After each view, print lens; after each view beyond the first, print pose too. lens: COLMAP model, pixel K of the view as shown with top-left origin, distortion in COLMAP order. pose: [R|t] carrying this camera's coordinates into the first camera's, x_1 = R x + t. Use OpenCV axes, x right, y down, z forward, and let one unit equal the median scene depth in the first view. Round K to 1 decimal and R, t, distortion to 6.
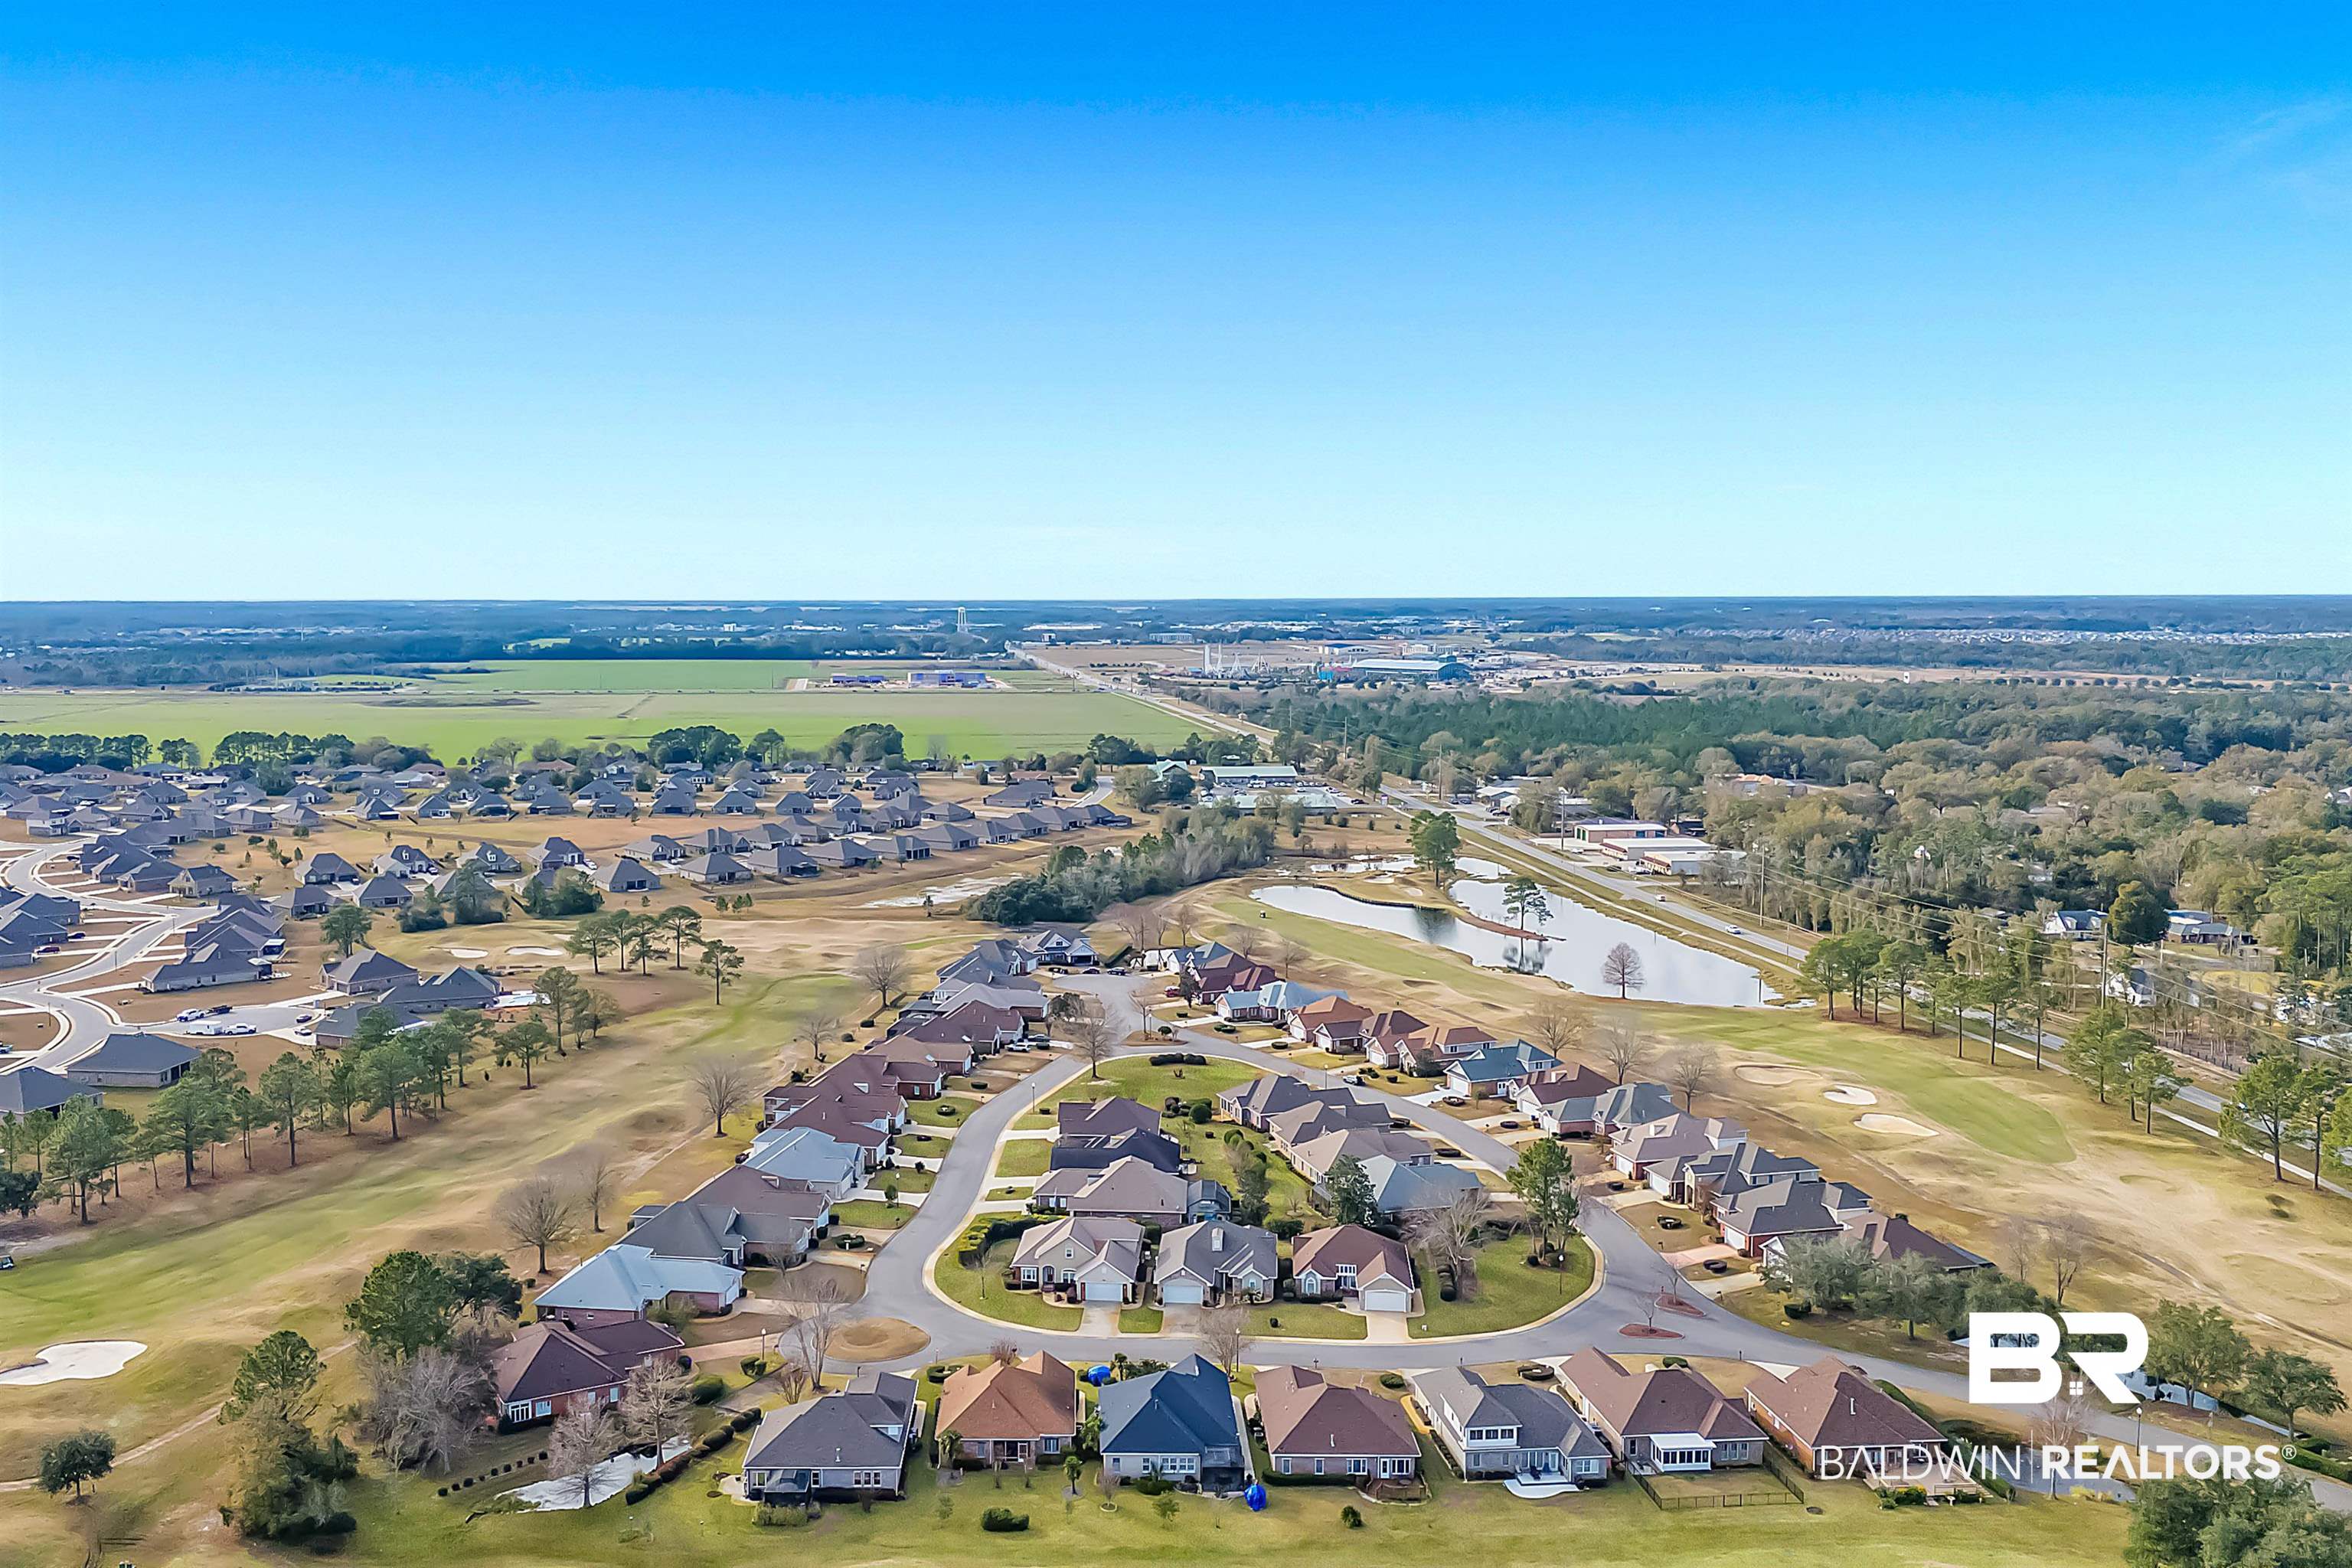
lens RADIAL K [[2219.0, 0, 1176.0], [0, 2219.0, 784.0], [0, 0, 1]] dist [0.116863, -0.156866]
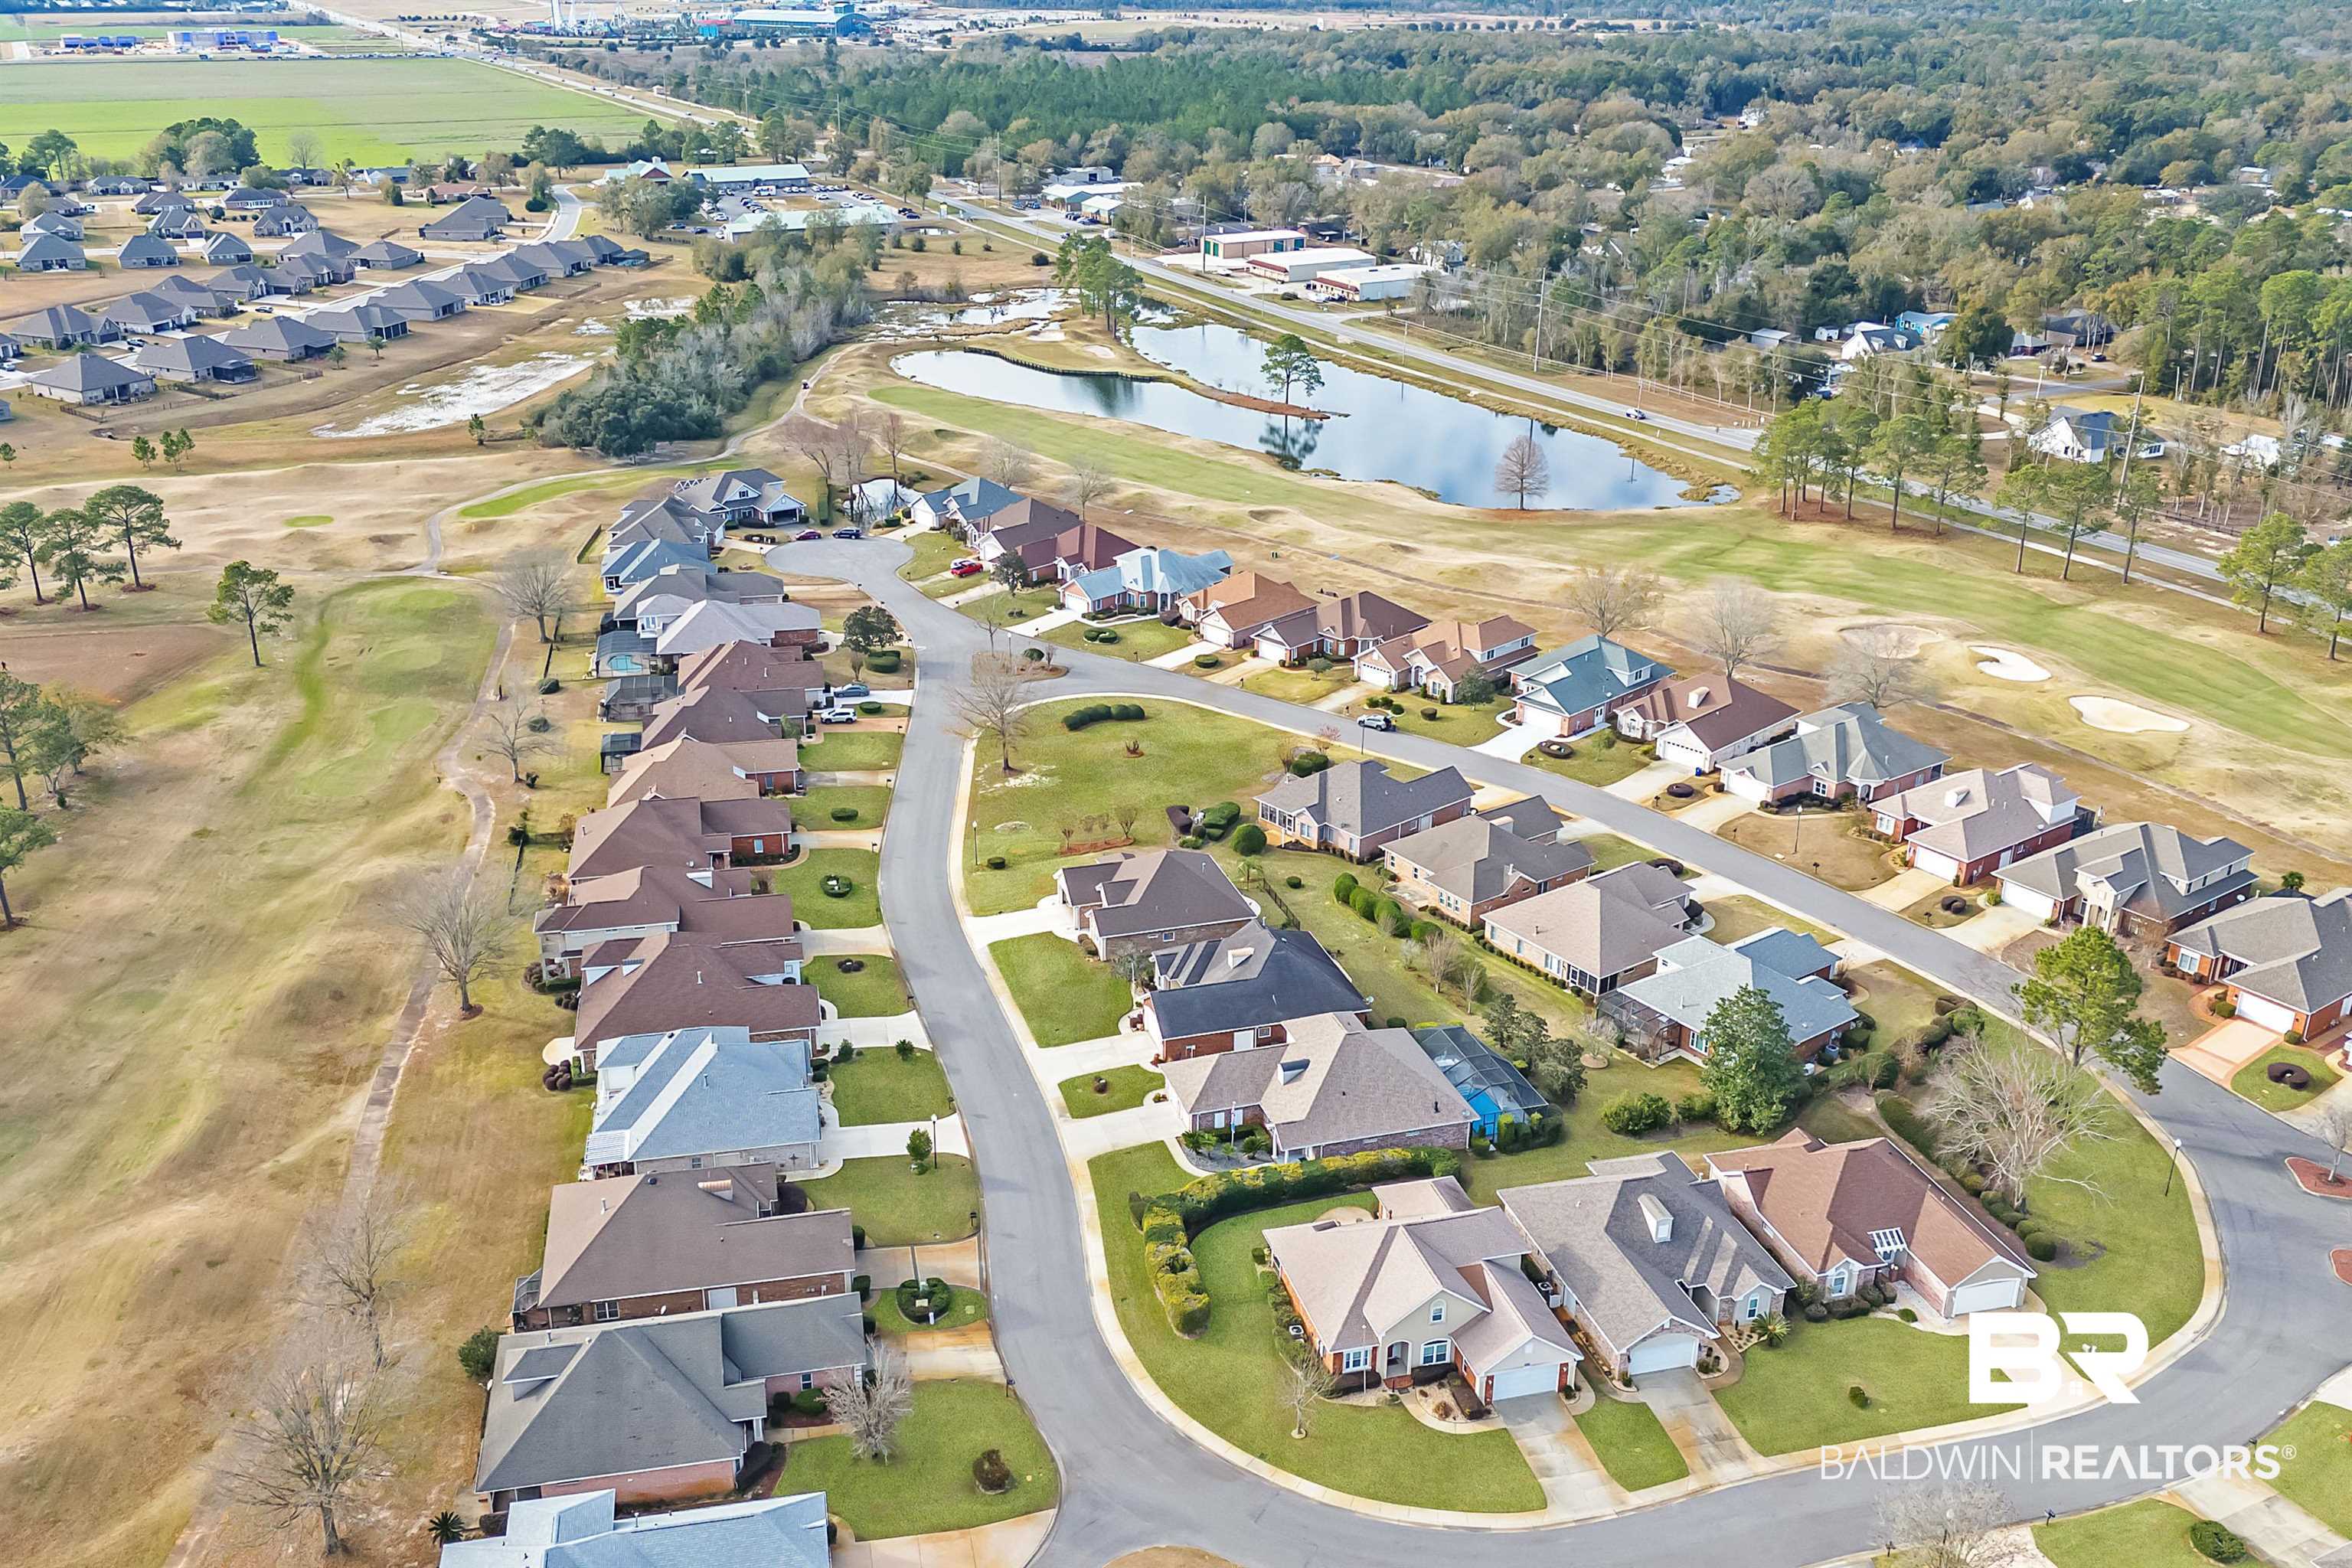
lens RADIAL K [[2219.0, 0, 1176.0], [0, 2219.0, 784.0], [0, 0, 1]] dist [0.116863, -0.156866]
pose [[0.950098, -0.114686, 0.290105, -0.103977], [0.030320, 0.959514, 0.280023, -0.021817], [-0.310475, -0.257253, 0.915110, 0.253072]]
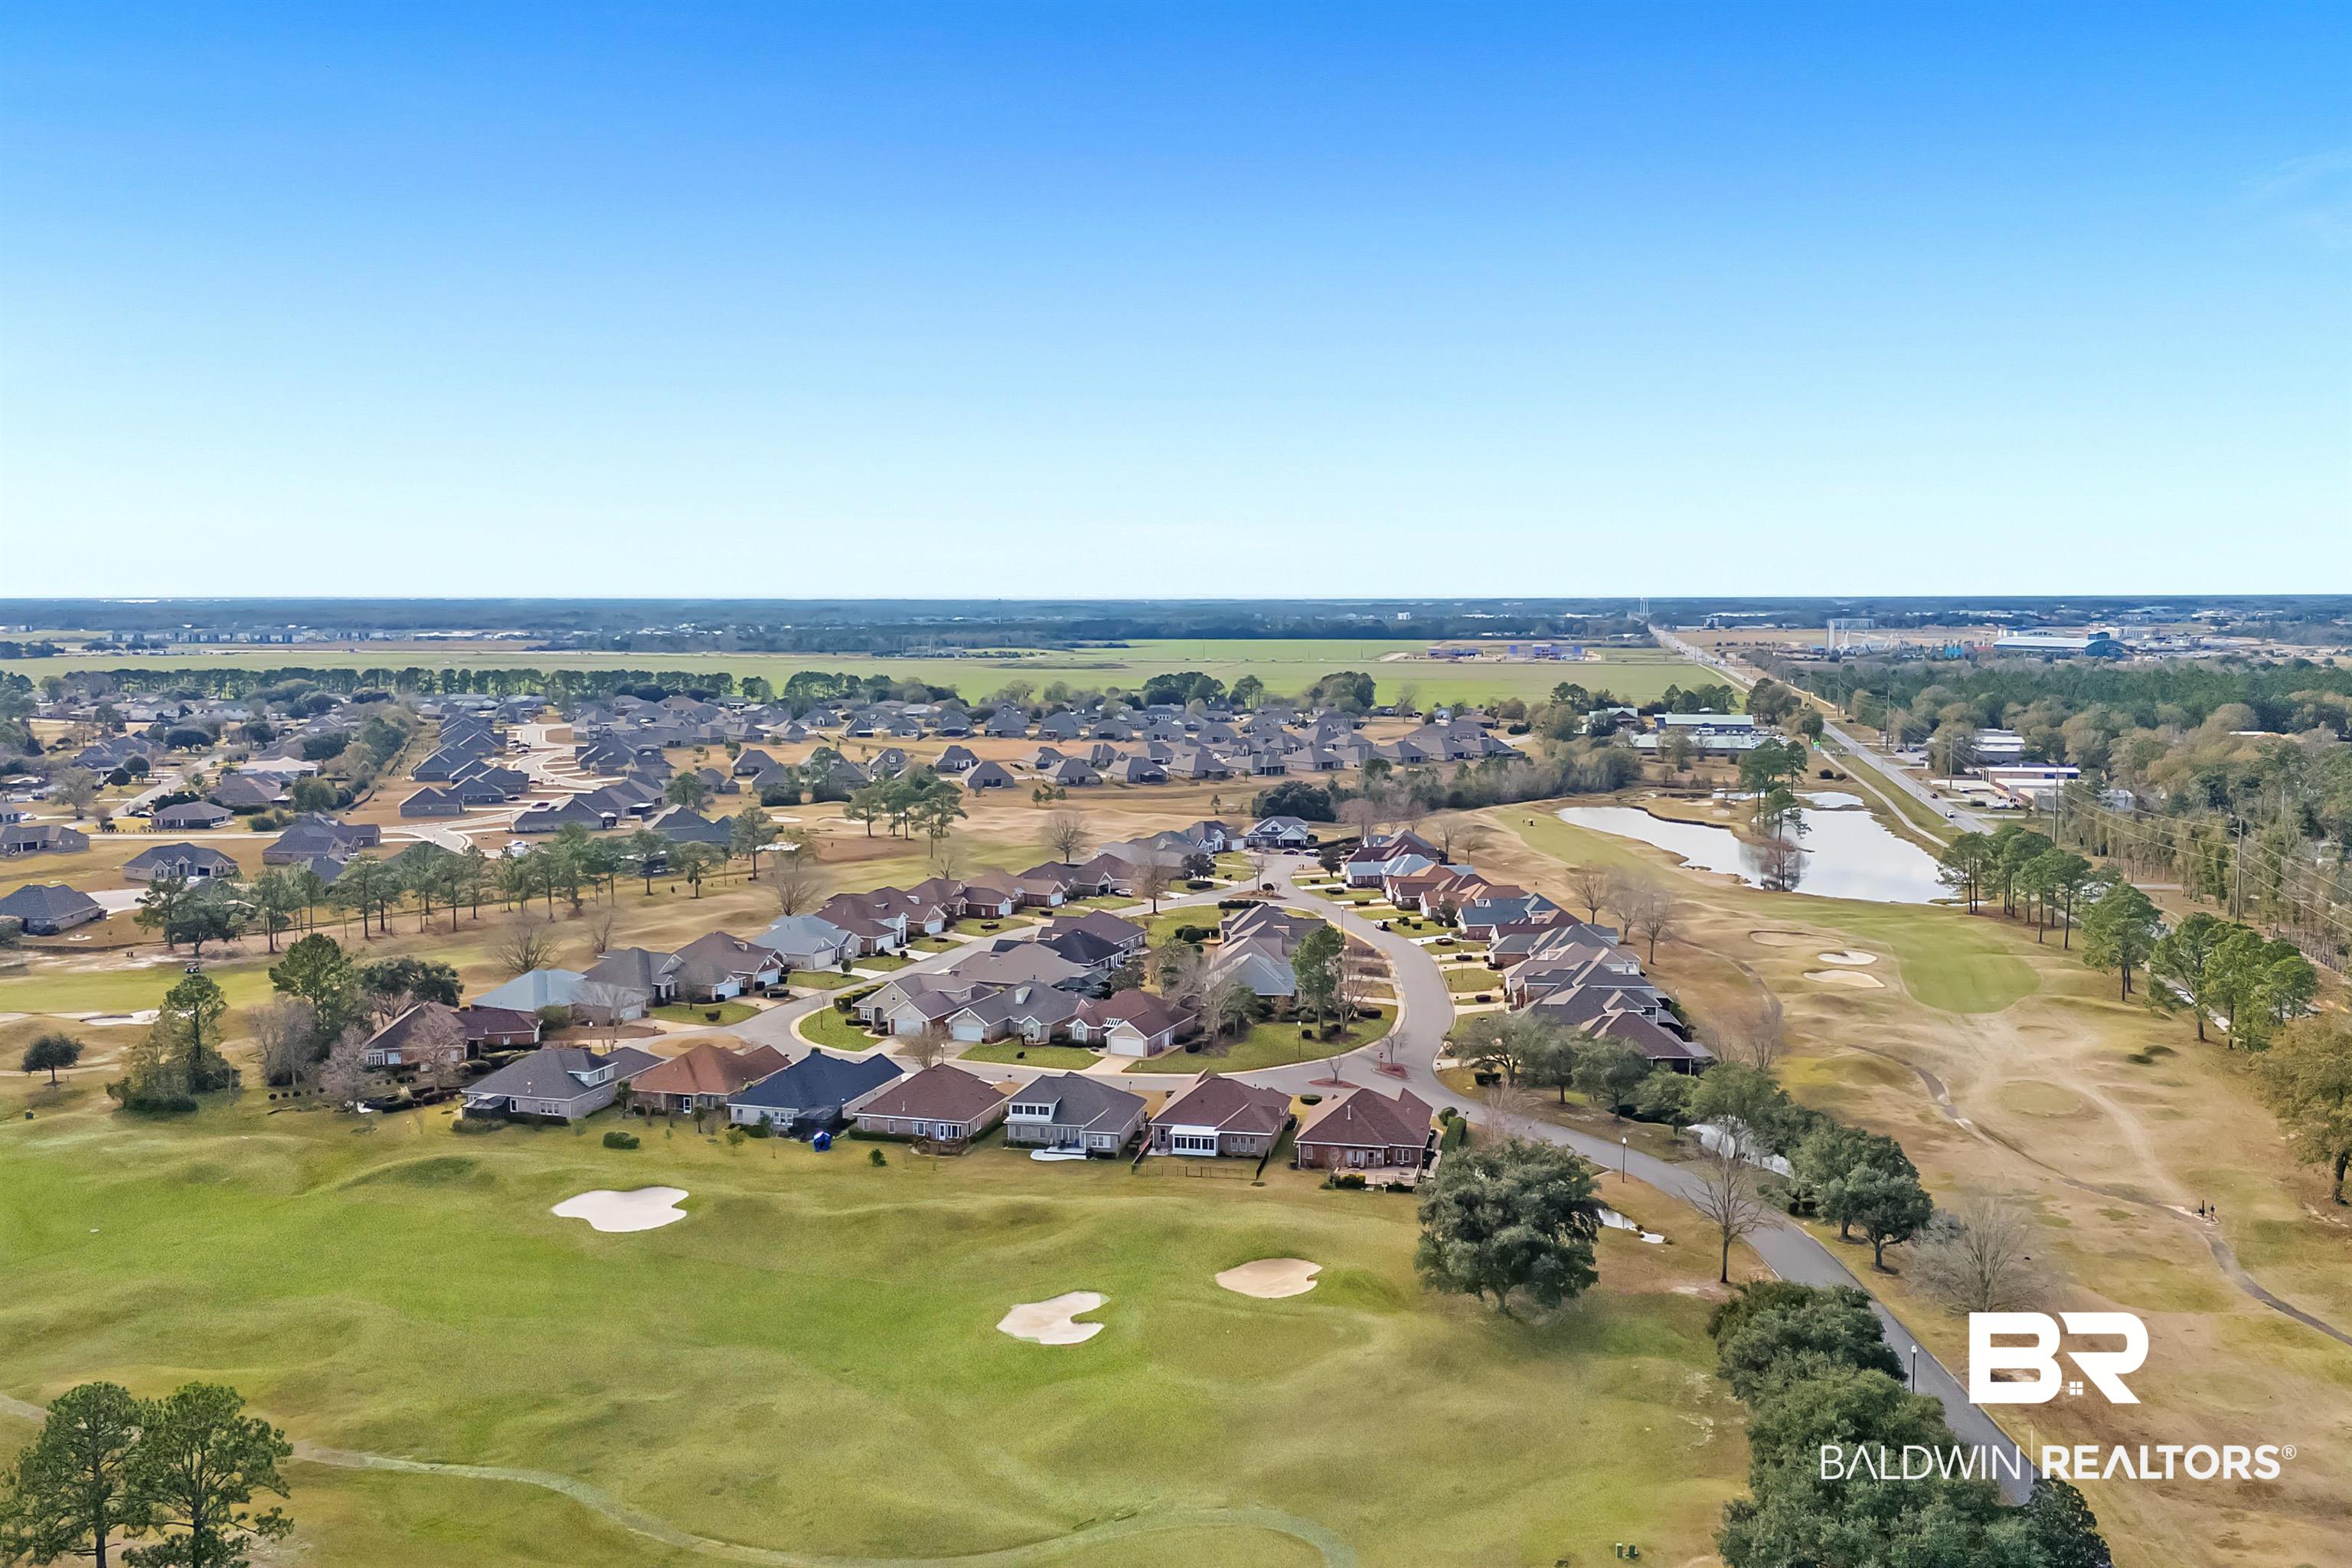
lens RADIAL K [[2219.0, 0, 1176.0], [0, 2219.0, 784.0], [0, 0, 1]] dist [0.116863, -0.156866]
pose [[0.951474, 0.026510, -0.306586, 0.147165], [-0.025776, 0.999647, 0.006444, 0.028710], [0.306649, 0.001772, 0.951821, -0.021602]]
